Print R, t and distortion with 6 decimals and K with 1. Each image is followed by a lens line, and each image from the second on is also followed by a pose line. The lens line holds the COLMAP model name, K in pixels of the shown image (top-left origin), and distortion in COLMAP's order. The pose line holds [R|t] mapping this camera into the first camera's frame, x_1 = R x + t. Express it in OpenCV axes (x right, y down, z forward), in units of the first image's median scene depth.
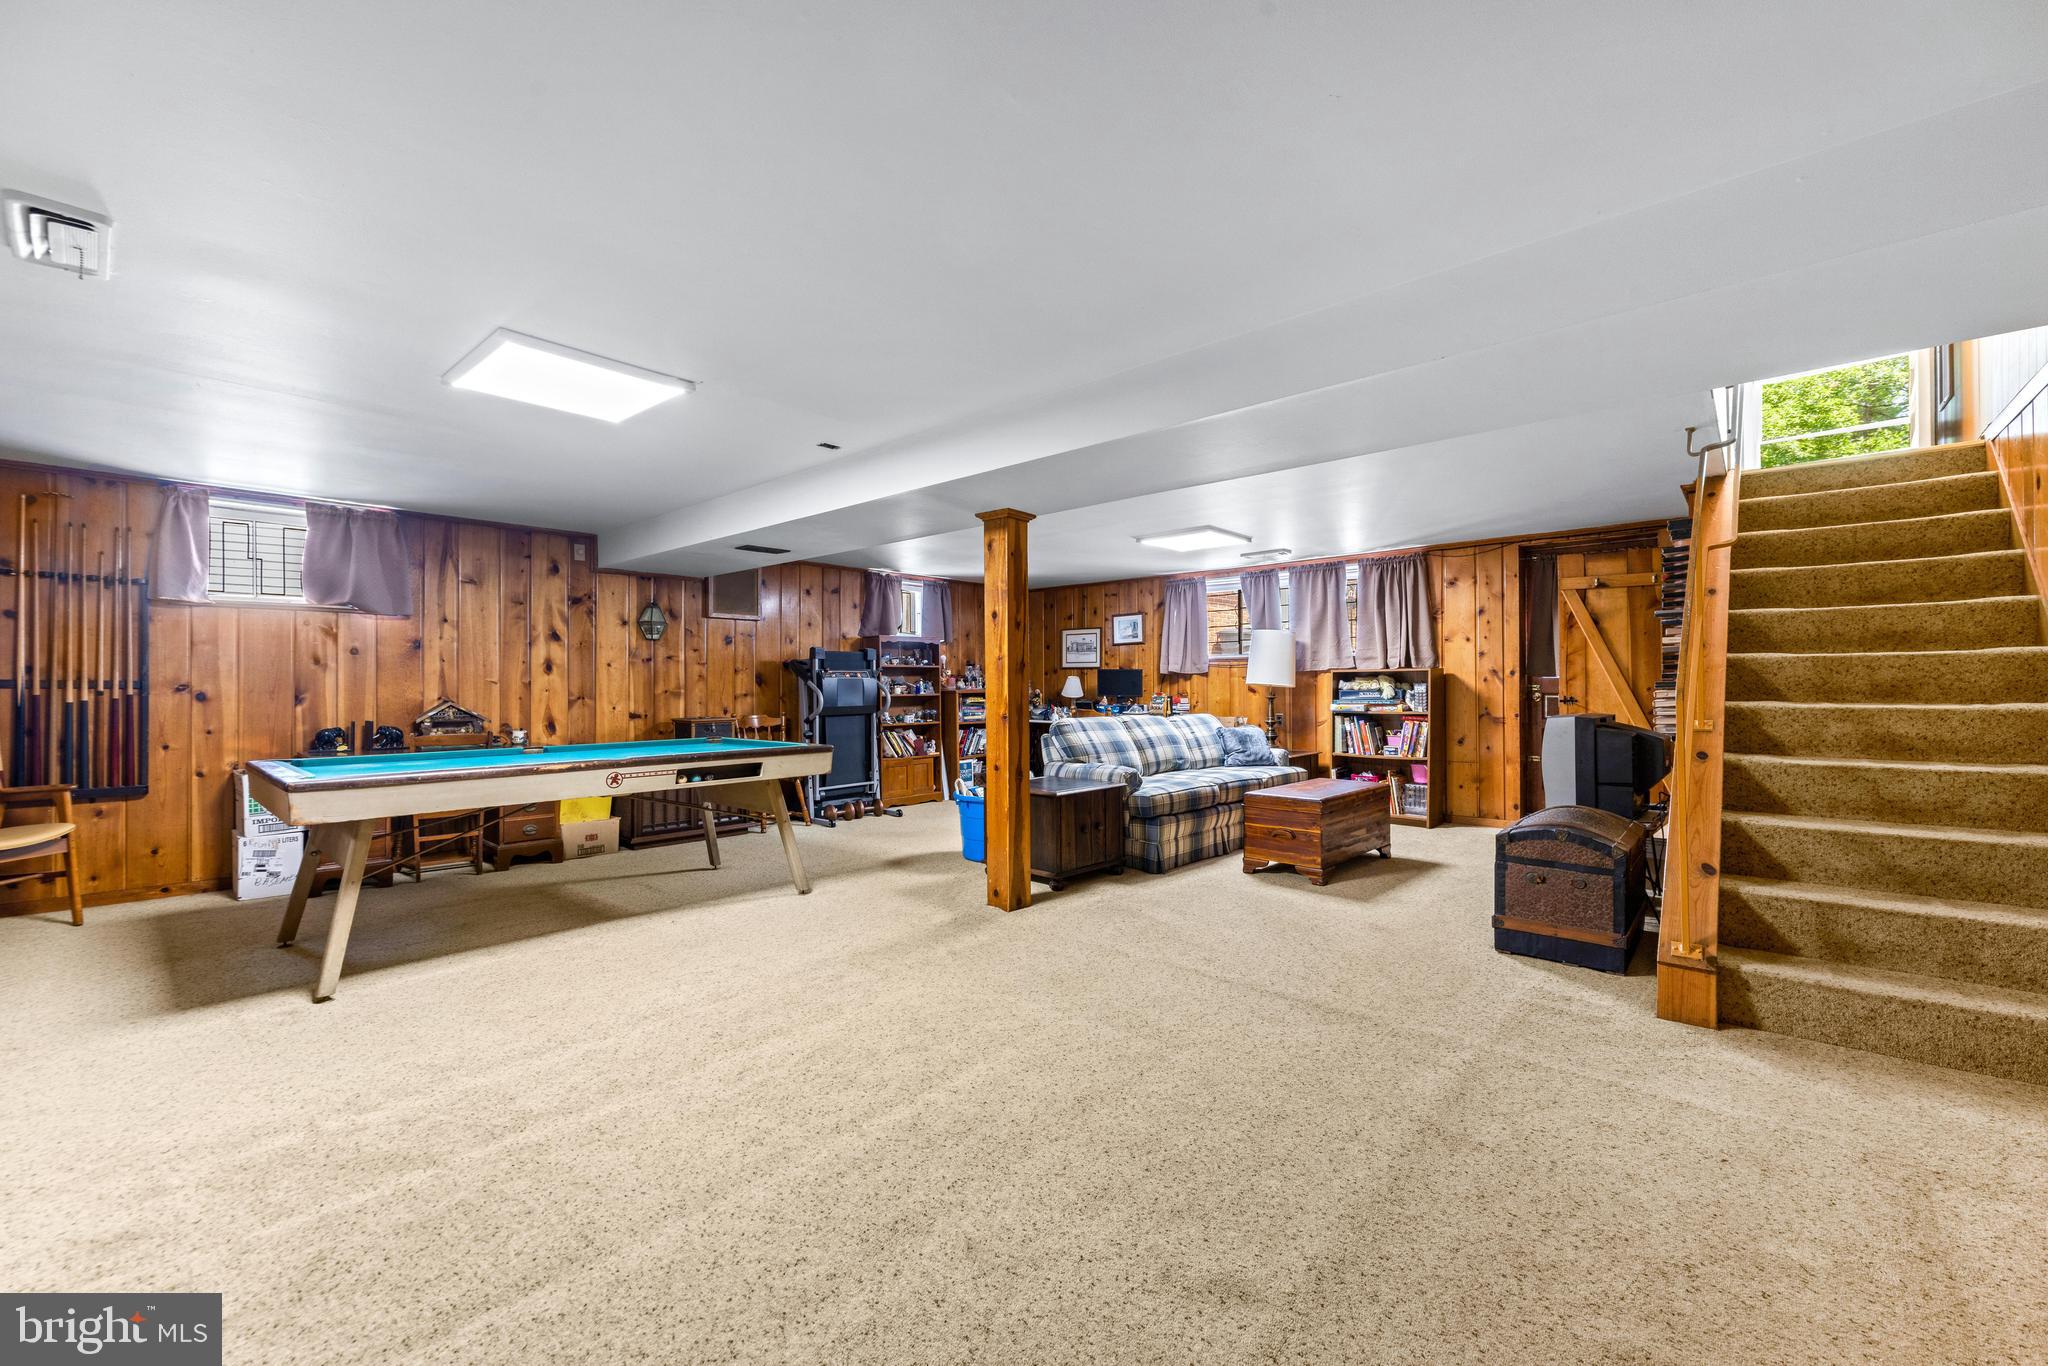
lens RADIAL K [[805.2, 0, 1023.2], [0, 805.2, 684.7], [0, 0, 1]] dist [-0.001978, -0.000039]
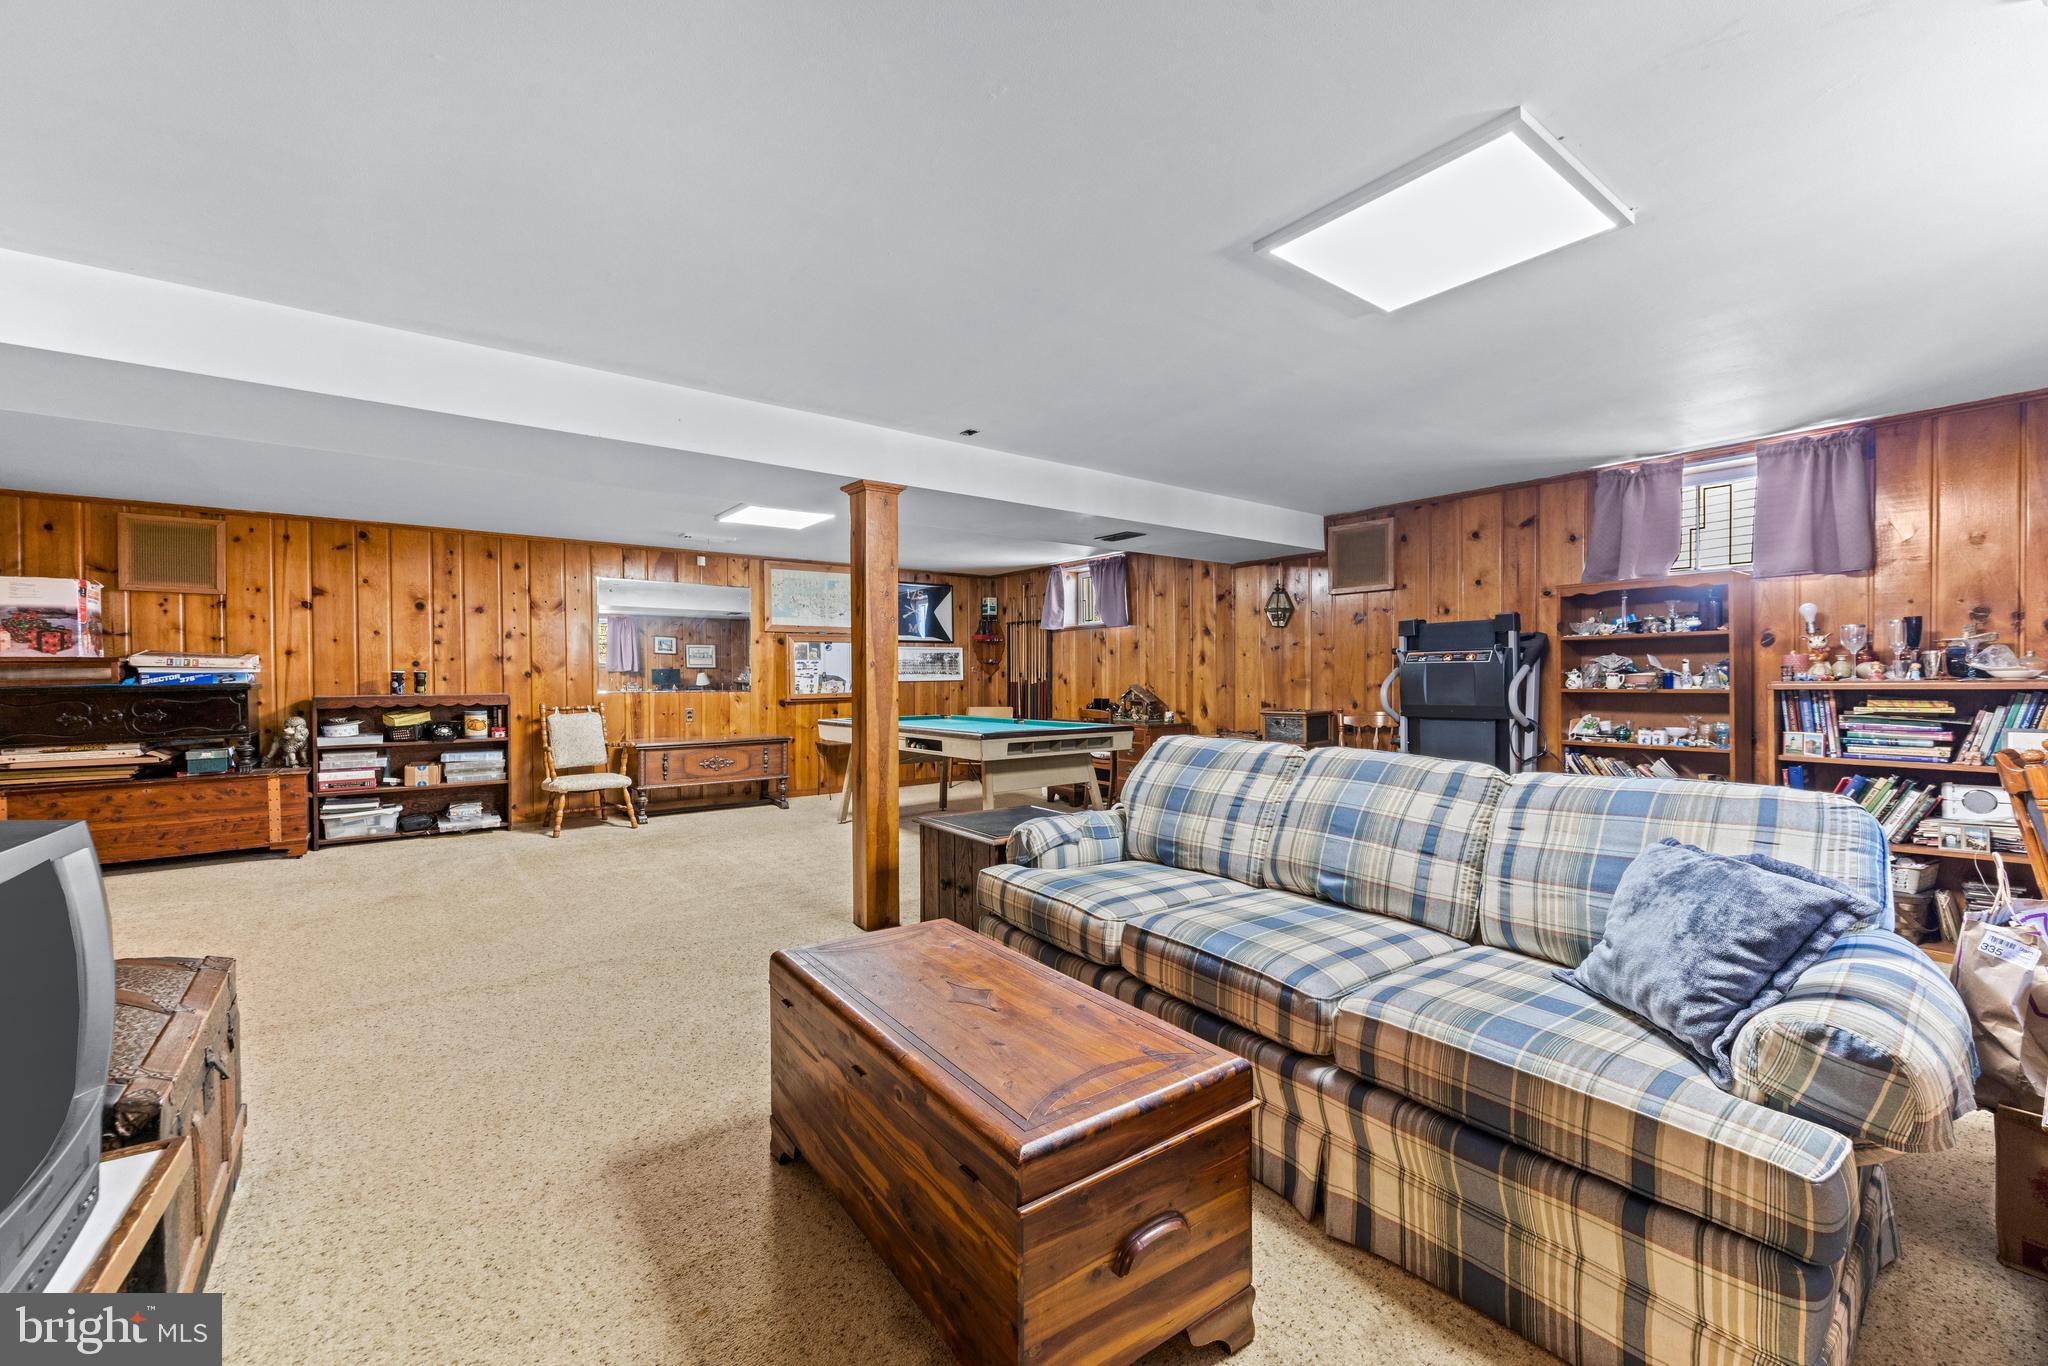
lens RADIAL K [[805.2, 0, 1025.7], [0, 805.2, 681.4], [0, 0, 1]] dist [-0.001978, -0.000039]
pose [[-0.224814, 0.011163, -0.974338, 0.580100], [0.009239, 0.999914, 0.009325, -0.002152], [0.974358, -0.006905, -0.224898, 0.976349]]
